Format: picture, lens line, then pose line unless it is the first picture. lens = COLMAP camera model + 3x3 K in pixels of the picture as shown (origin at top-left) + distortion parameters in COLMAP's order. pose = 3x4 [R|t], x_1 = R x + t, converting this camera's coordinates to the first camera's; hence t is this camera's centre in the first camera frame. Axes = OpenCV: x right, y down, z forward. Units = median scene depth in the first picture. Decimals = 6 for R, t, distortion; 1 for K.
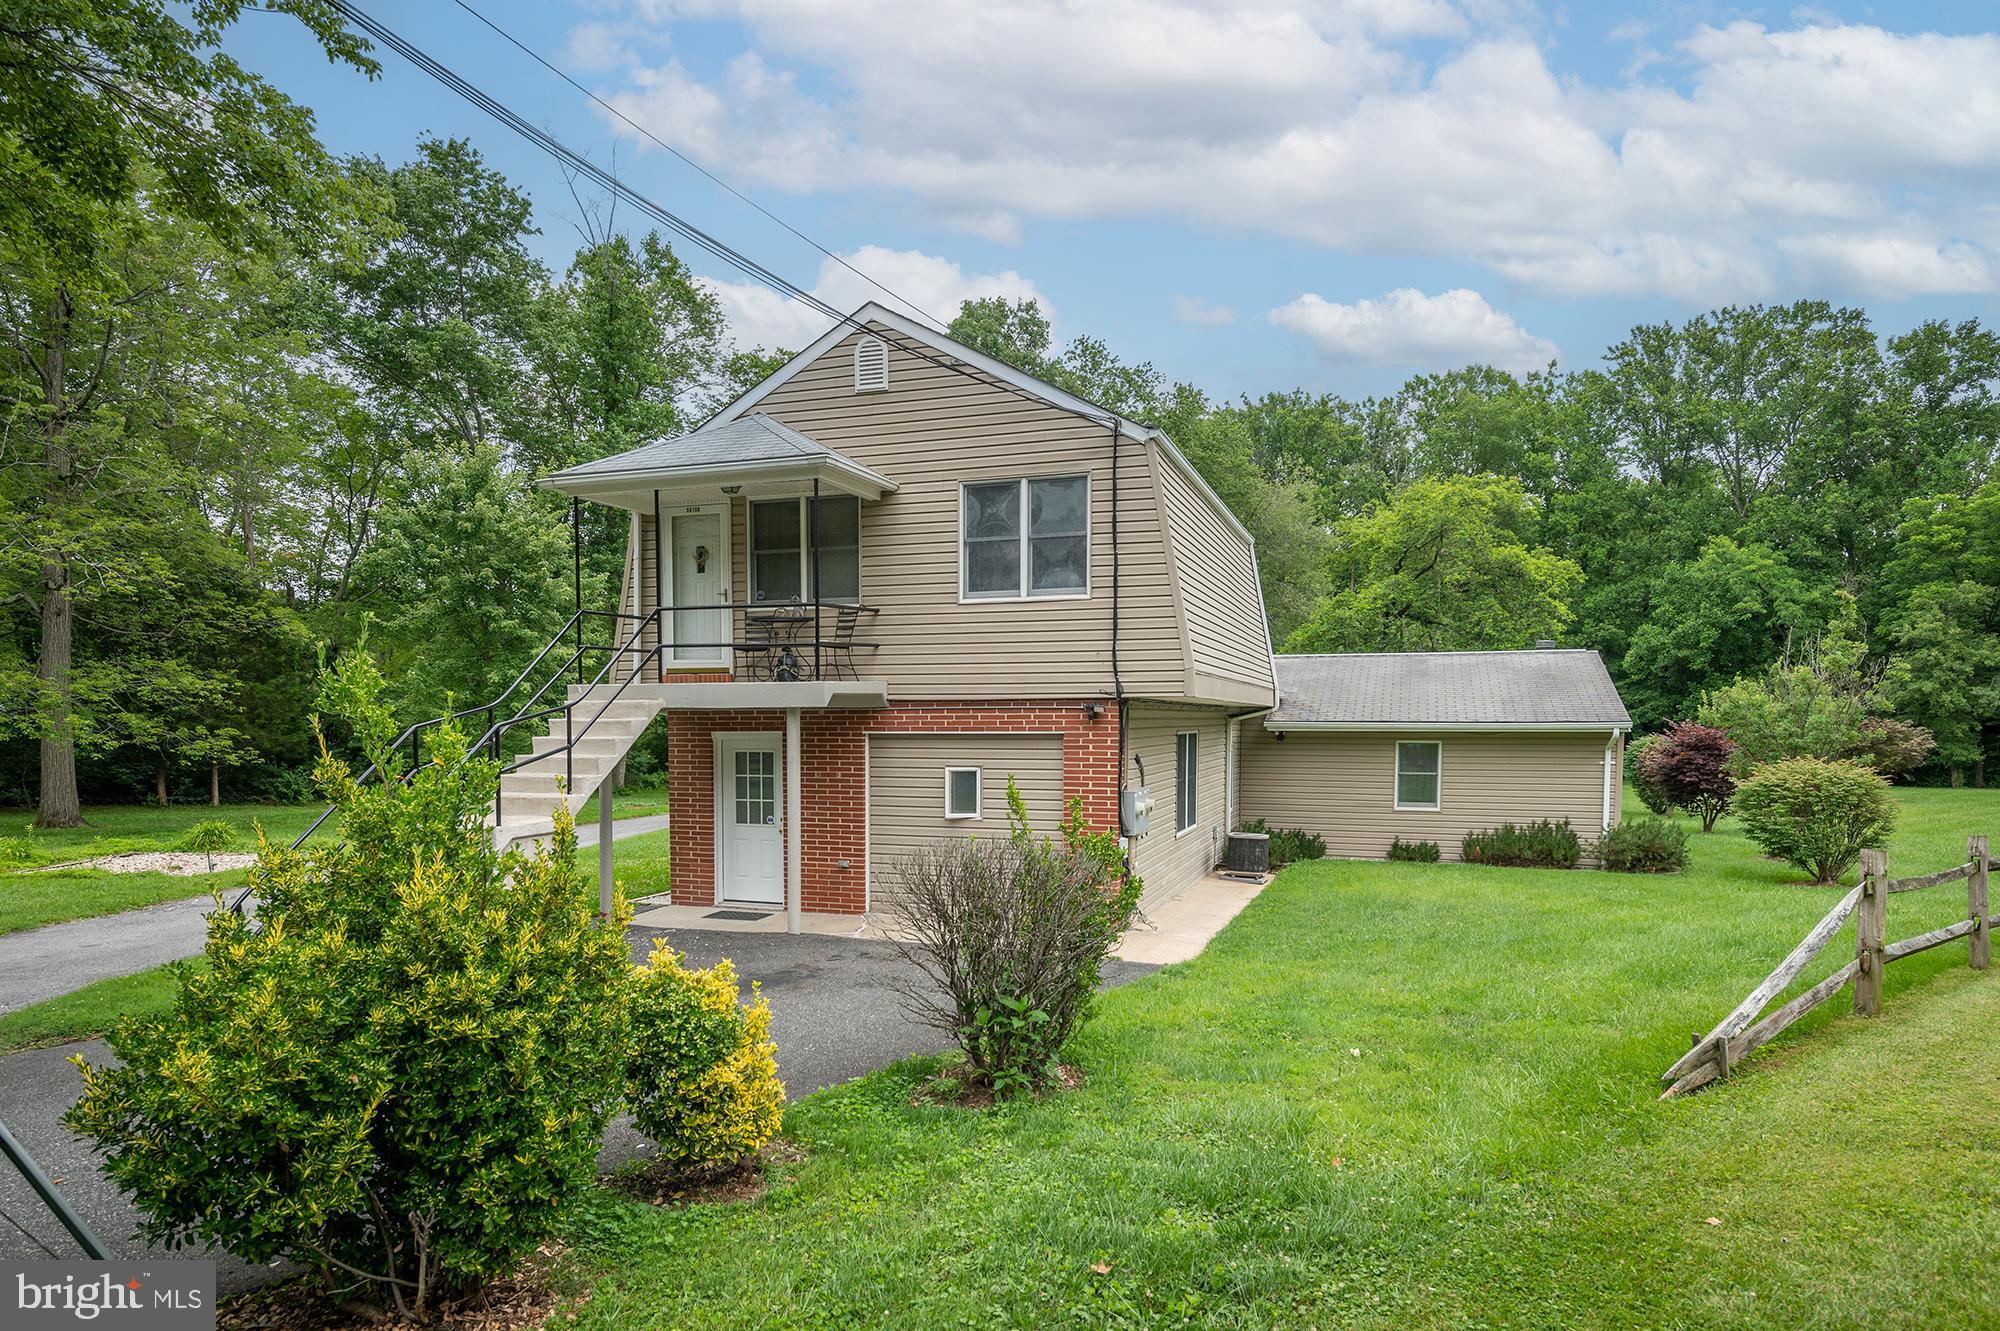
lens RADIAL K [[1124.4, 0, 1000.0], [0, 1124.4, 665.5], [0, 0, 1]] dist [0.017200, -0.000150]
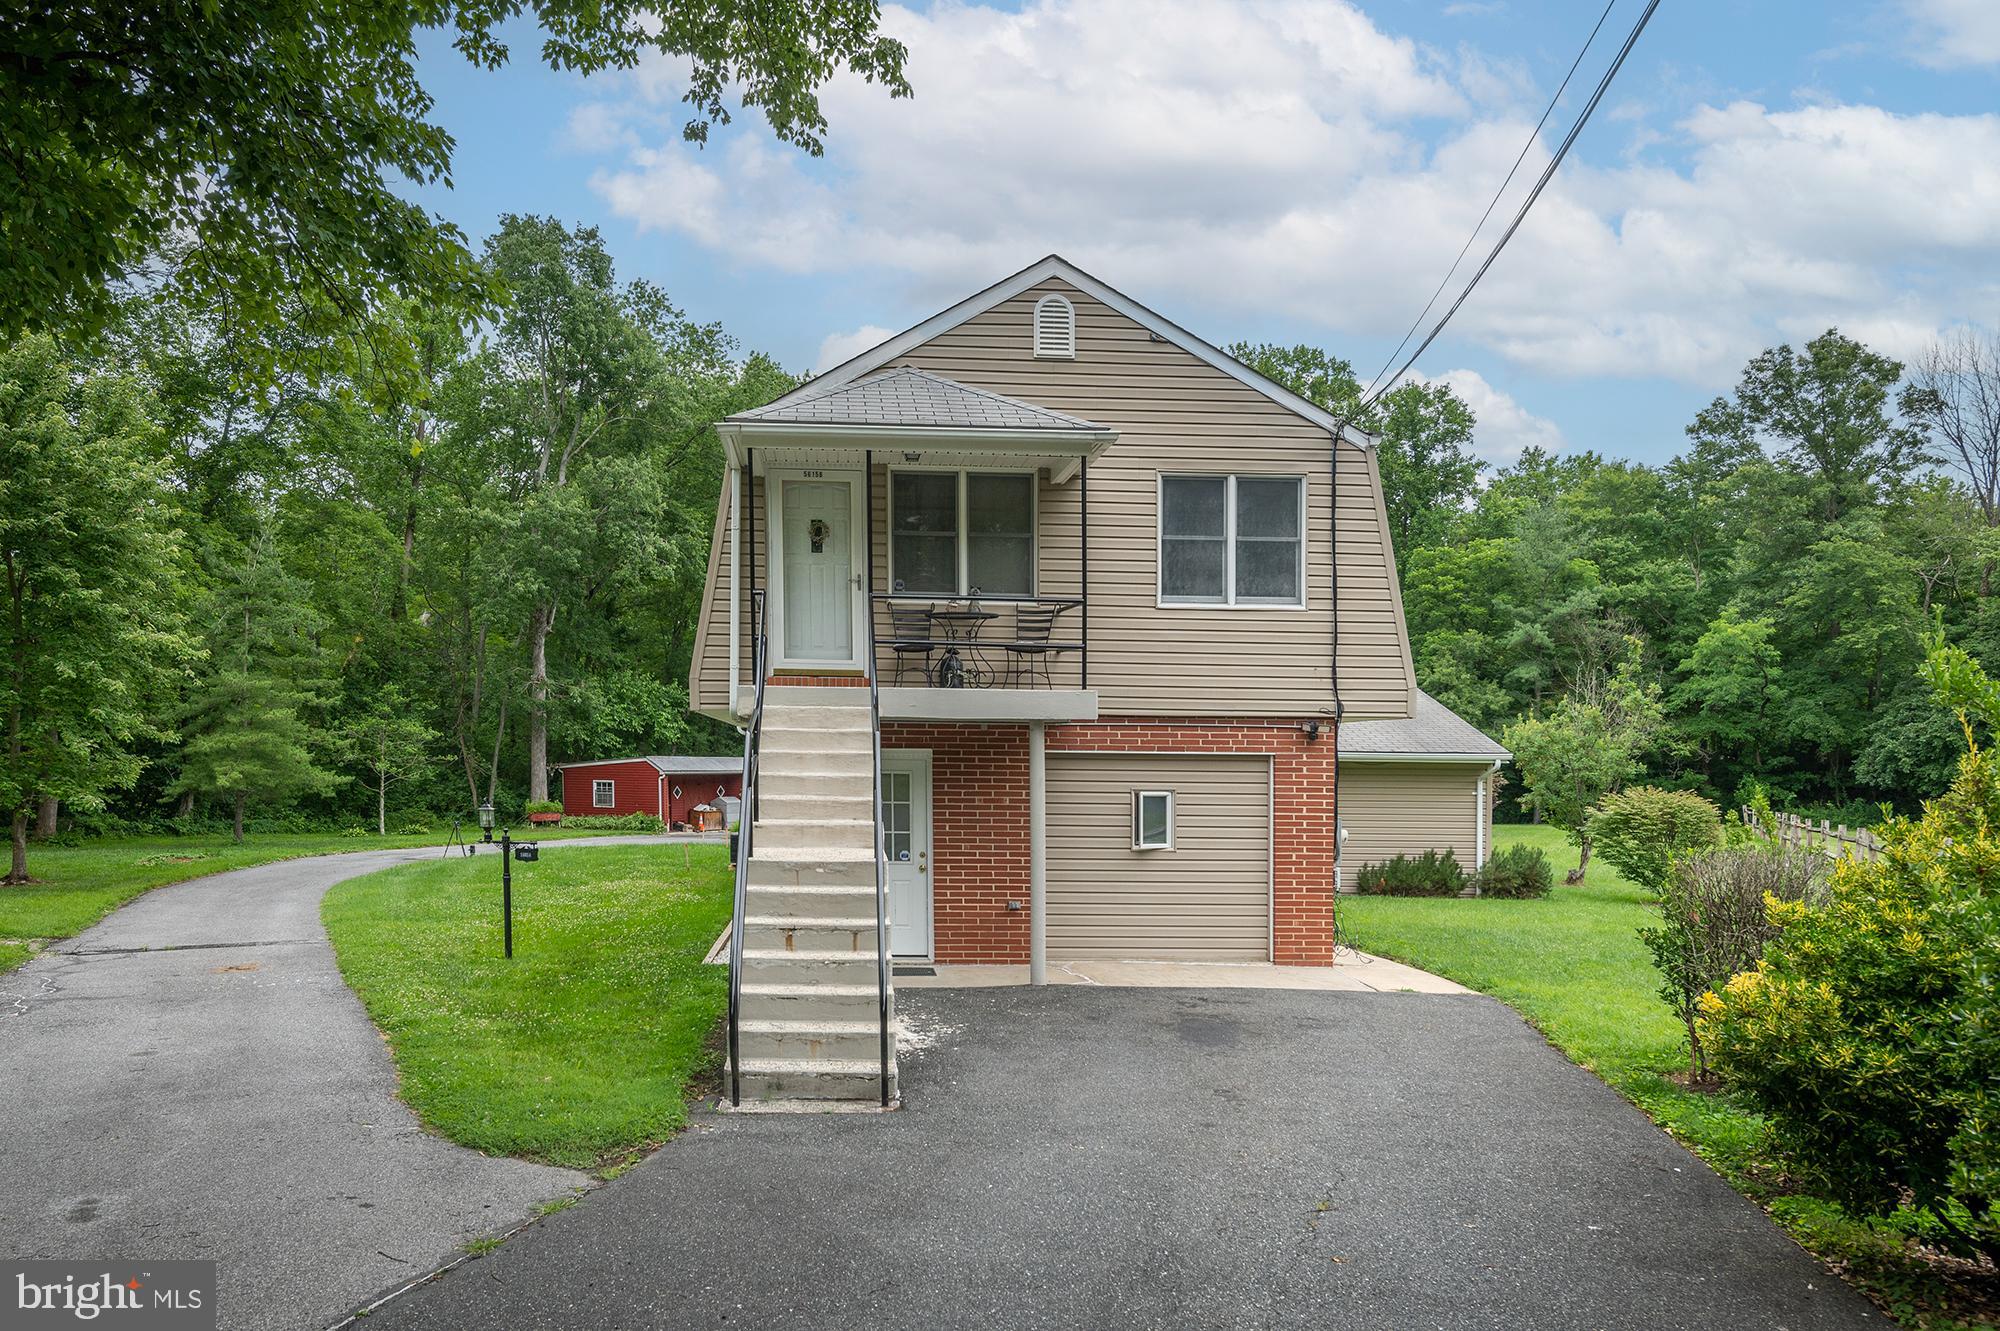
lens RADIAL K [[1326.7, 0, 1000.0], [0, 1326.7, 665.5], [0, 0, 1]] dist [0.001814, -0.000003]
pose [[0.930033, 0.036748, 0.365633, -0.527438], [-0.030743, 0.999280, -0.022236, 0.017625], [-0.366187, 0.009439, 0.930493, 0.066909]]
